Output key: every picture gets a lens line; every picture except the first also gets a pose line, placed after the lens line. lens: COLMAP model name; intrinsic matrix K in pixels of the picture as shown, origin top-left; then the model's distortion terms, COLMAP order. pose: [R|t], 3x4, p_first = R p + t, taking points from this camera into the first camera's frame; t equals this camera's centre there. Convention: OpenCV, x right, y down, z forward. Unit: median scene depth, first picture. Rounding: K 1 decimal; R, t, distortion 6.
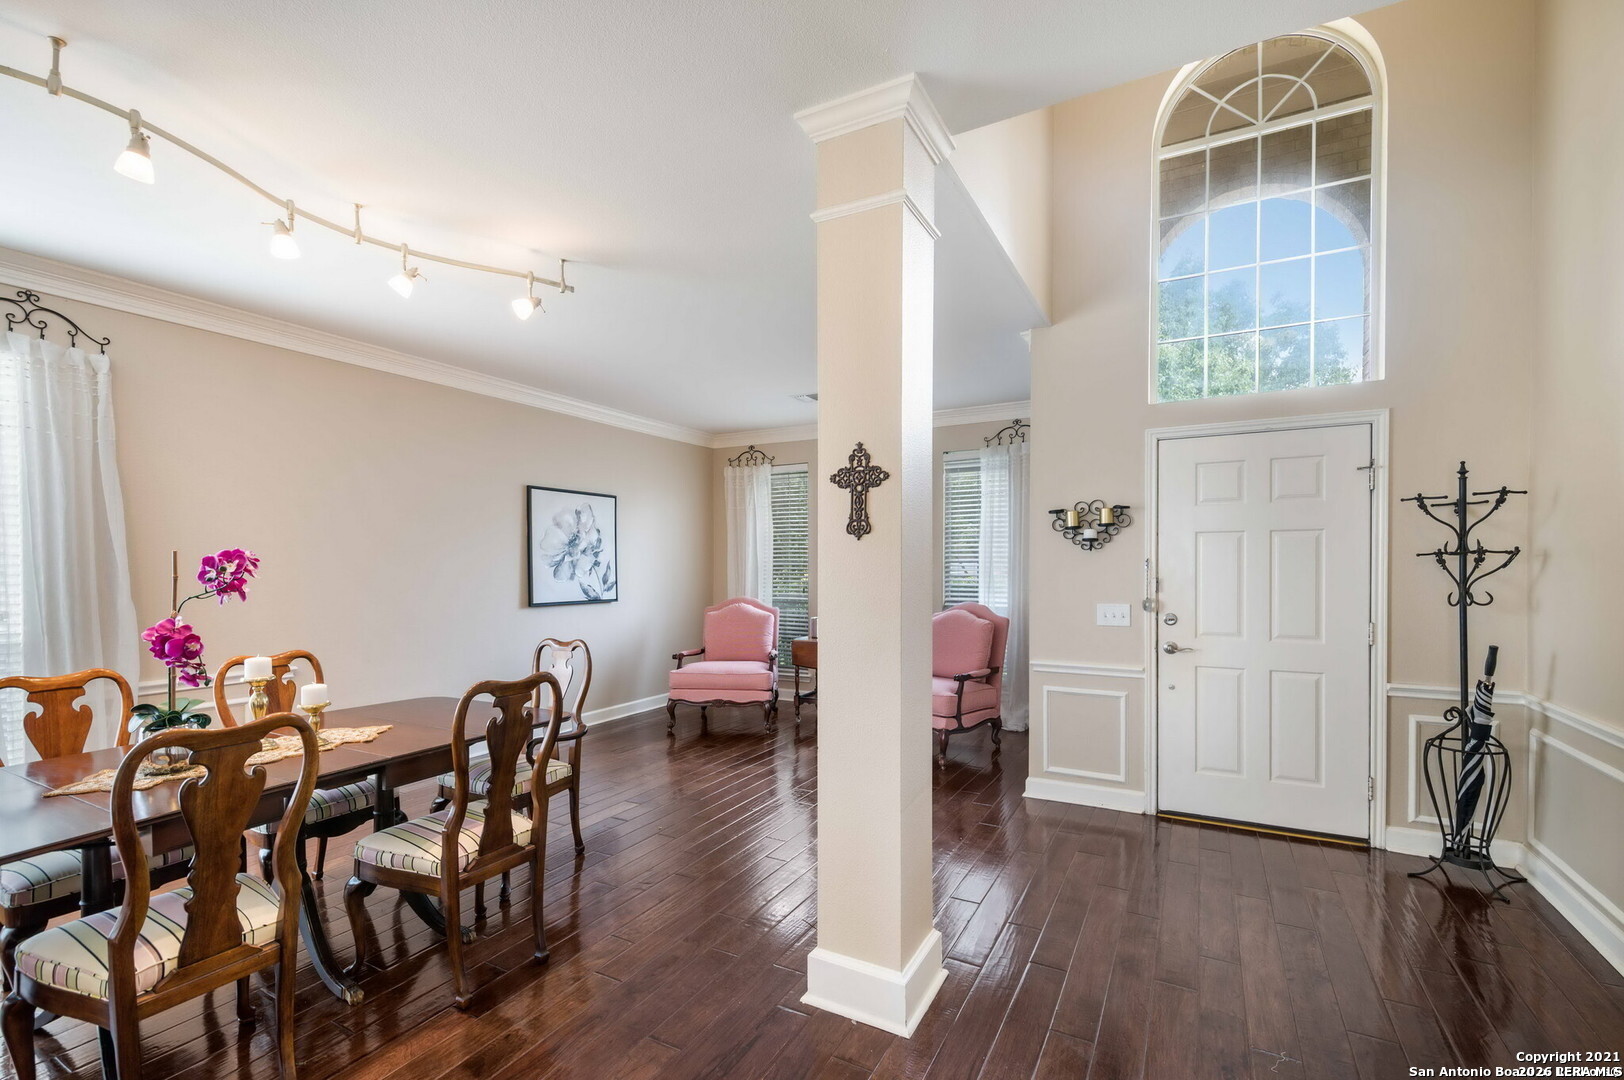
lens RADIAL K [[701.5, 0, 817.0], [0, 701.5, 543.5], [0, 0, 1]] dist [0.001880, -0.005505]
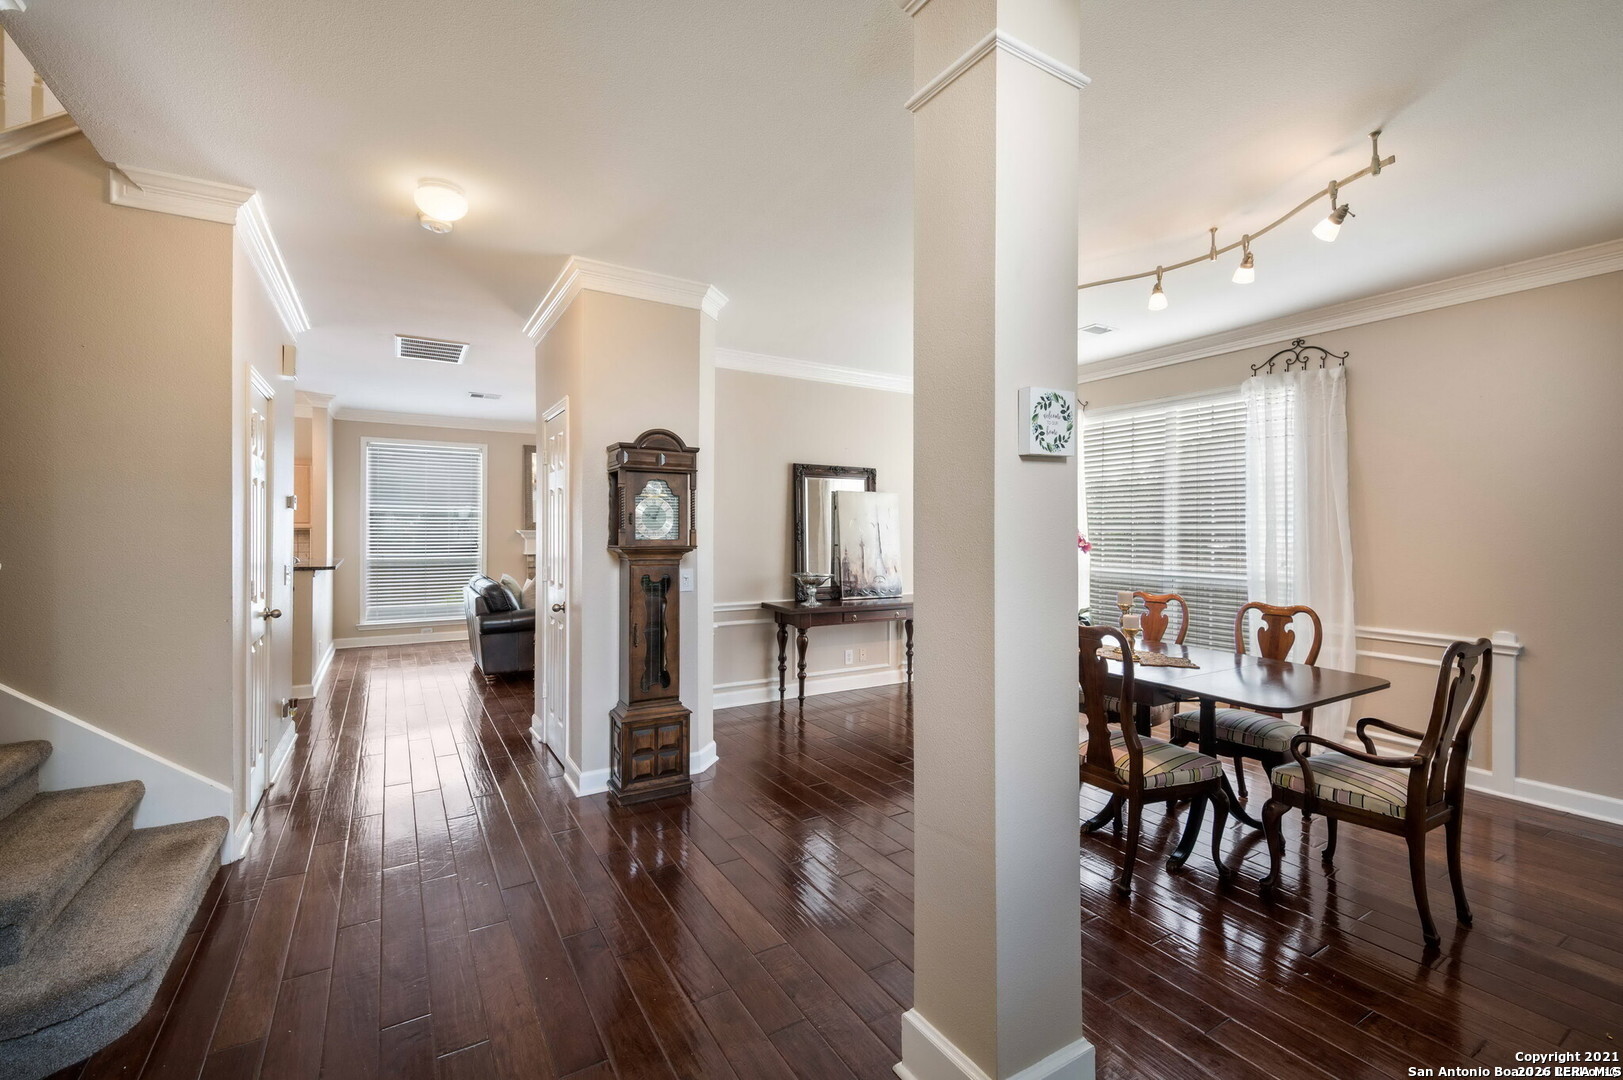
lens RADIAL K [[695.5, 0, 821.4], [0, 695.5, 536.1], [0, 0, 1]] dist [0.017349, -0.008830]
pose [[-0.506496, 0.011302, -0.862168, 0.635333], [0.018125, 0.999833, 0.002459, 0.023831], [0.862052, -0.014381, -0.506616, 0.900976]]
